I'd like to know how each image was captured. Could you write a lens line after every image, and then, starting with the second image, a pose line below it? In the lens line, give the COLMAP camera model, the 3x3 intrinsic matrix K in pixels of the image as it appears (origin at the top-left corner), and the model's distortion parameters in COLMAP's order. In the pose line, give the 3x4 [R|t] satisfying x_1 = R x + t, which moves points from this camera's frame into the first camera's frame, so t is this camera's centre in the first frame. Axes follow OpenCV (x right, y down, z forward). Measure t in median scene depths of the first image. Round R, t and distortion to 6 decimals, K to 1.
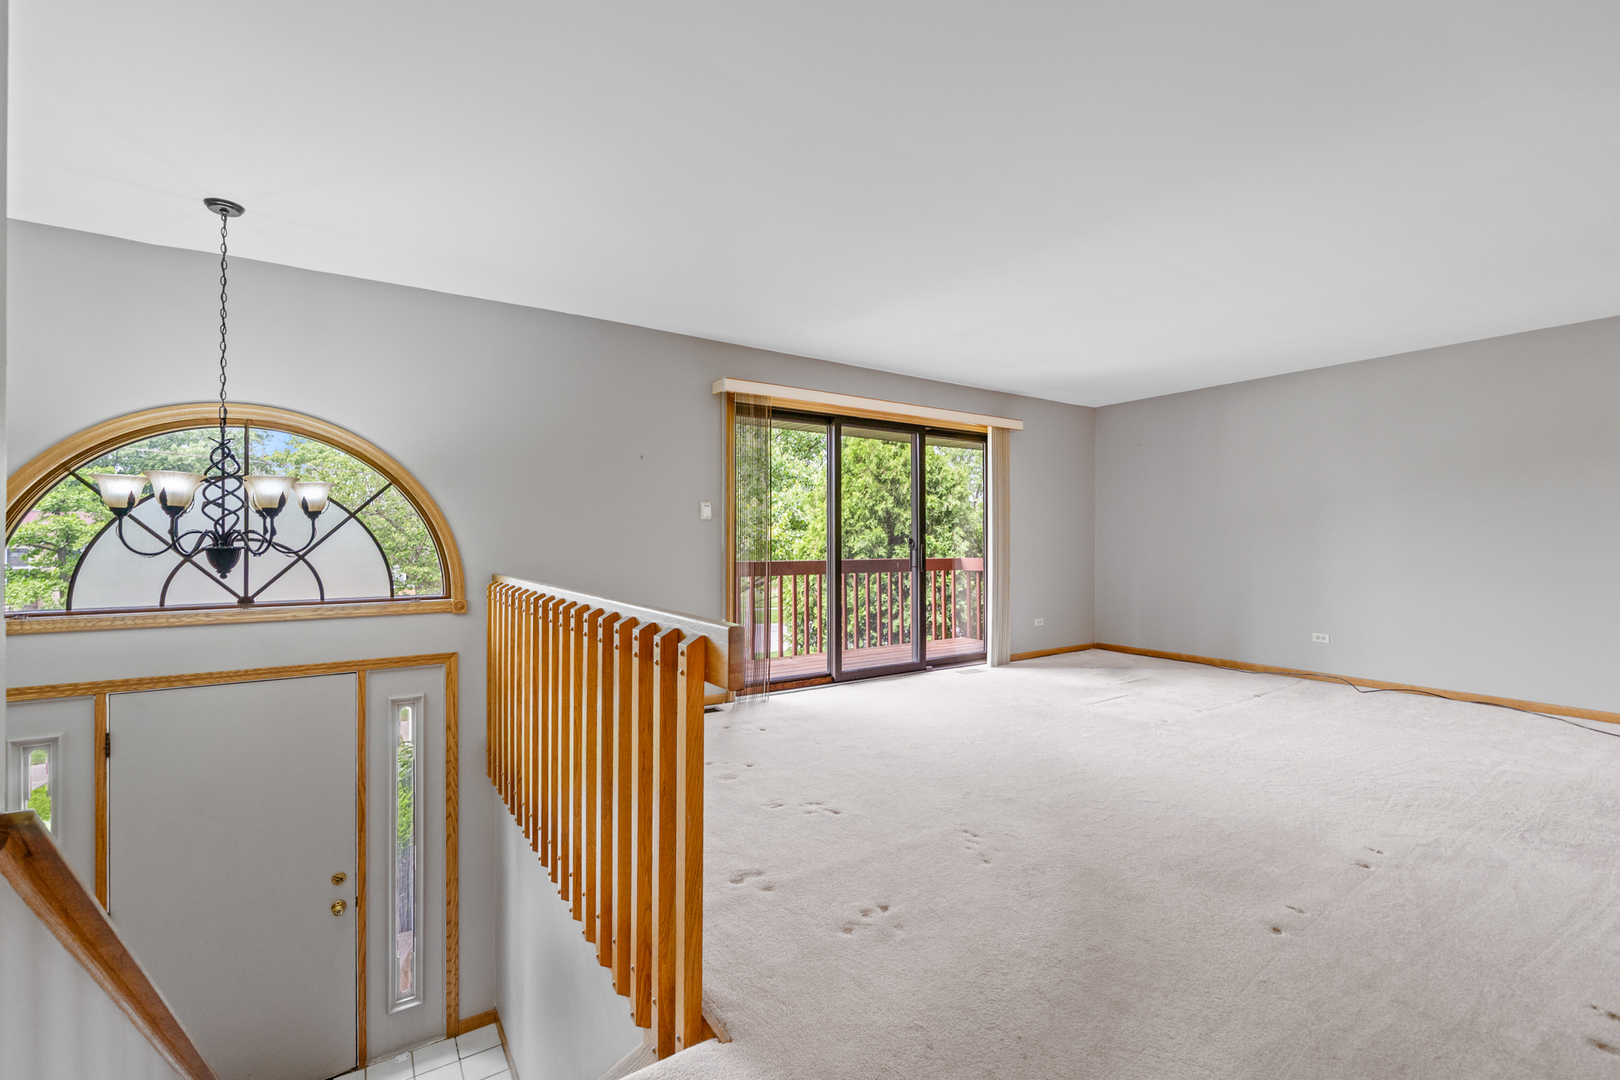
lens RADIAL K [[699.0, 0, 809.3], [0, 699.0, 543.4], [0, 0, 1]] dist [-0.000305, 0.001099]
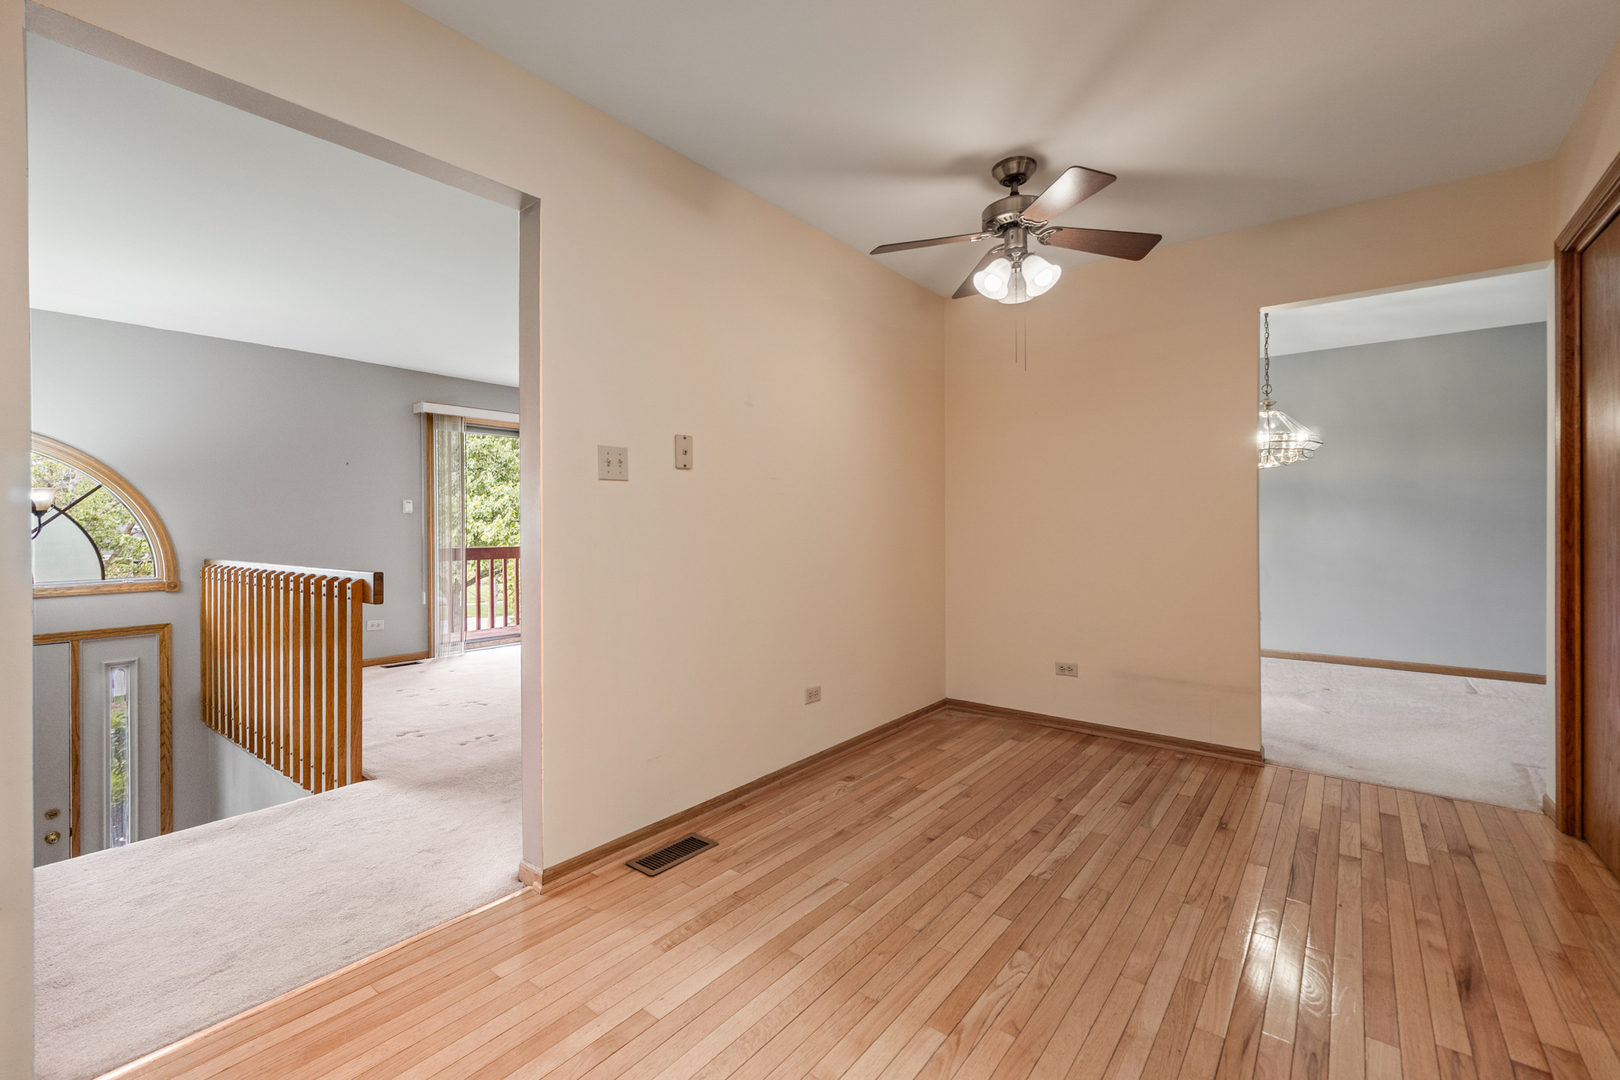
lens RADIAL K [[699.0, 0, 811.3], [0, 699.0, 528.1], [0, 0, 1]] dist [-0.000305, 0.001099]
pose [[0.949033, -0.009111, 0.315046, 0.182954], [0.010757, 0.999936, -0.003488, 0.005035], [-0.314994, 0.006699, 0.949070, -0.533415]]
